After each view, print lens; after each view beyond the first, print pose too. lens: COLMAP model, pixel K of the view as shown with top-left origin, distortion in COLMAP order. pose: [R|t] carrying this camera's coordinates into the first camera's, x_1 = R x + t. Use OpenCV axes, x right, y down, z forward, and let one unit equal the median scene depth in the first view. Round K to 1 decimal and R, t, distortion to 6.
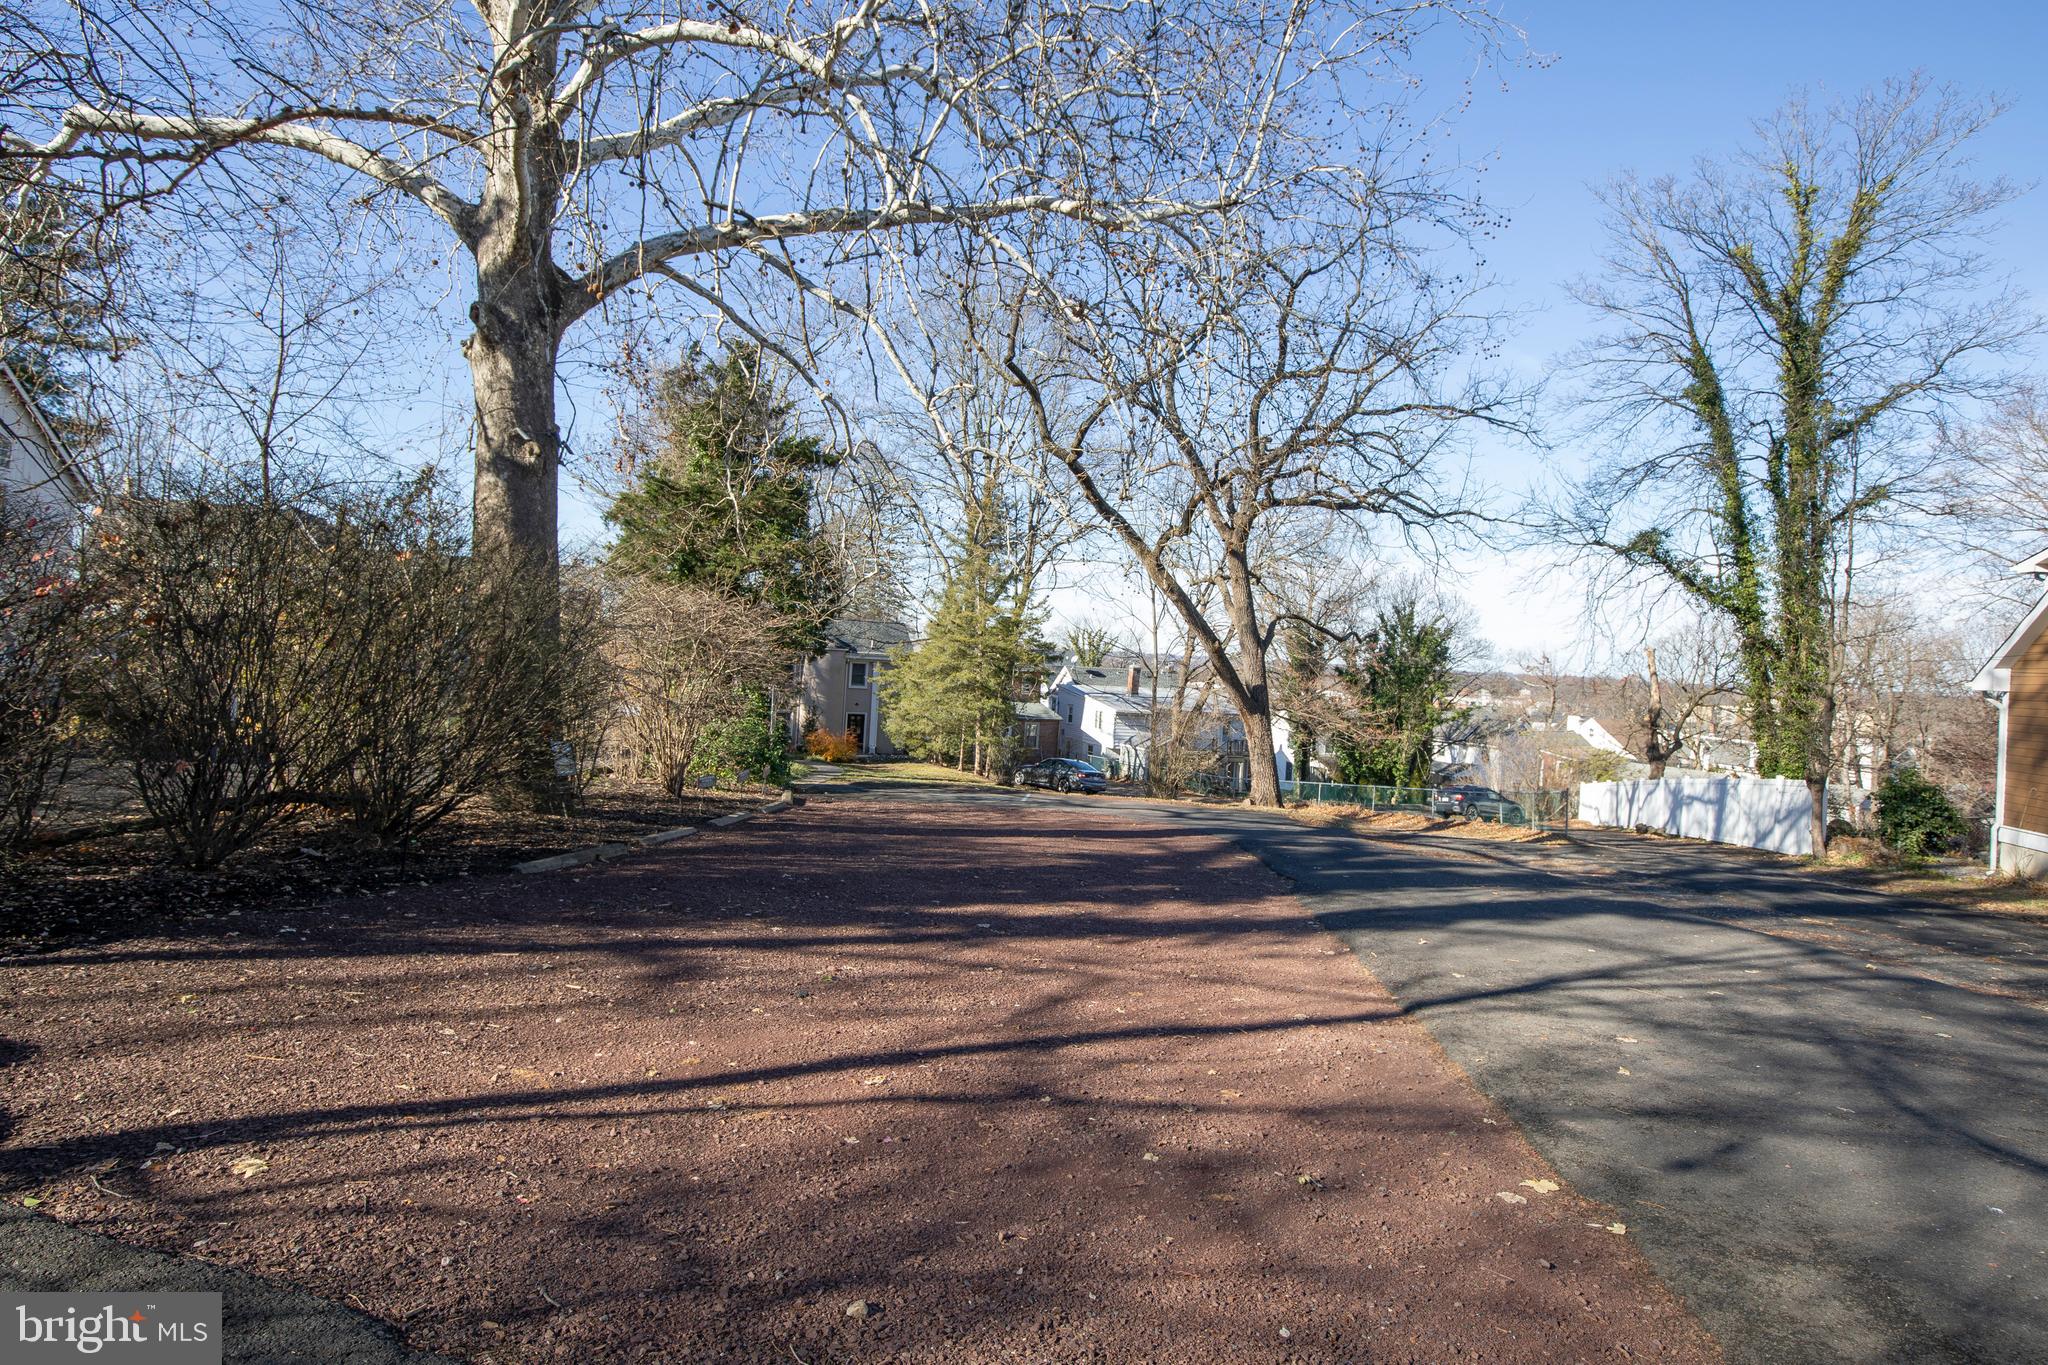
lens RADIAL K [[950.2, 0, 1021.5], [0, 950.2, 678.3], [0, 0, 1]] dist [-0.023360, 0.001536]
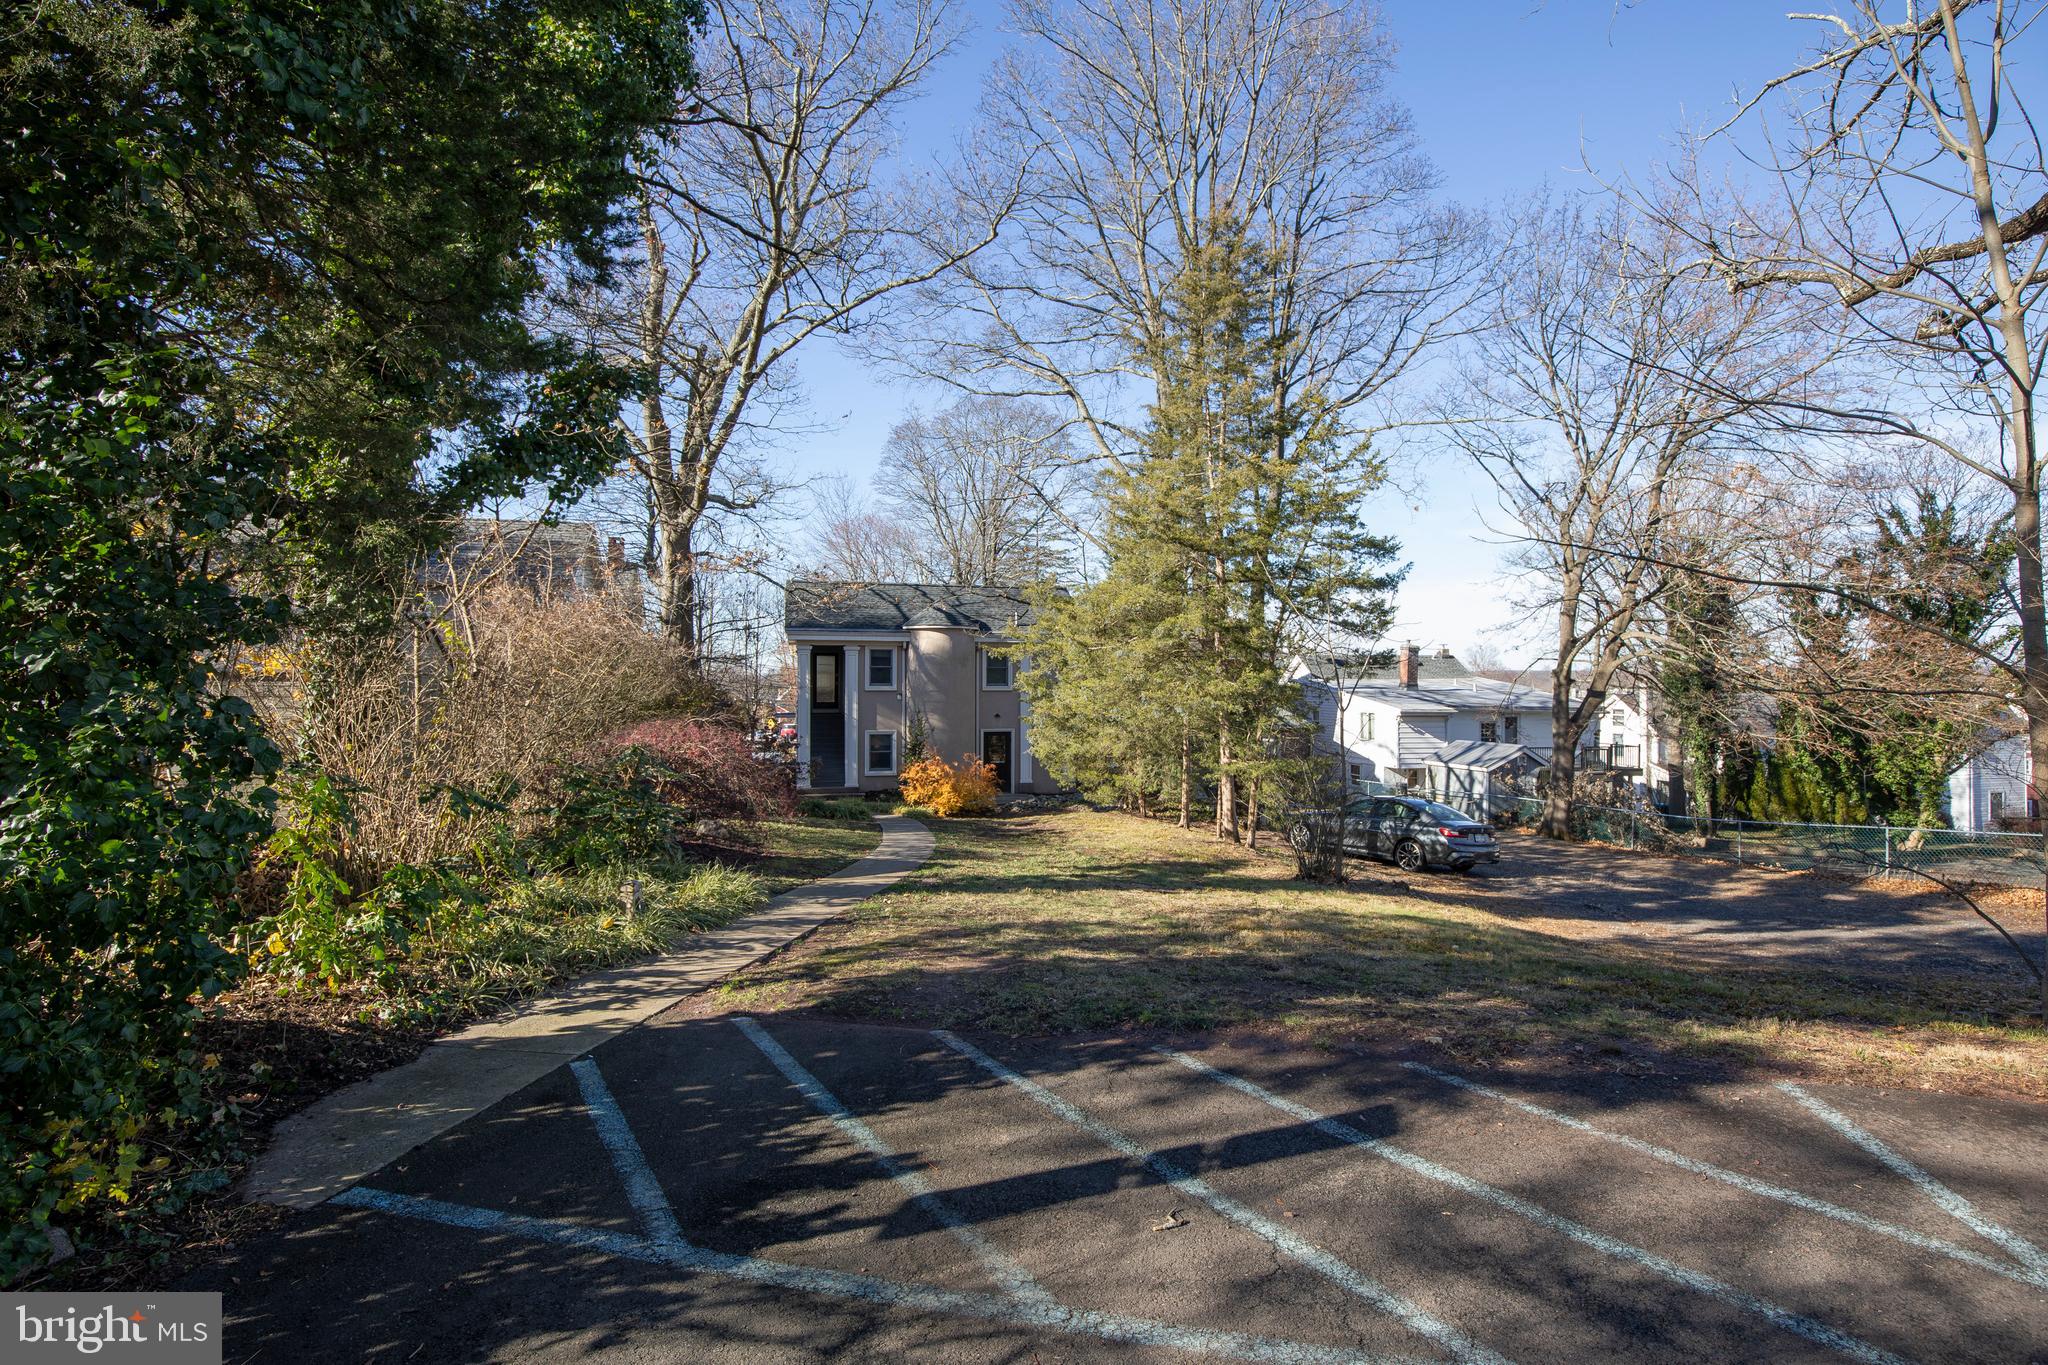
lens RADIAL K [[950.2, 0, 1021.5], [0, 950.2, 678.3], [0, 0, 1]] dist [-0.023360, 0.001536]
pose [[0.982055, -0.055043, -0.180383, -0.053874], [0.050493, 0.998282, -0.029726, 0.028177], [0.181710, 0.020085, 0.983147, 0.486736]]
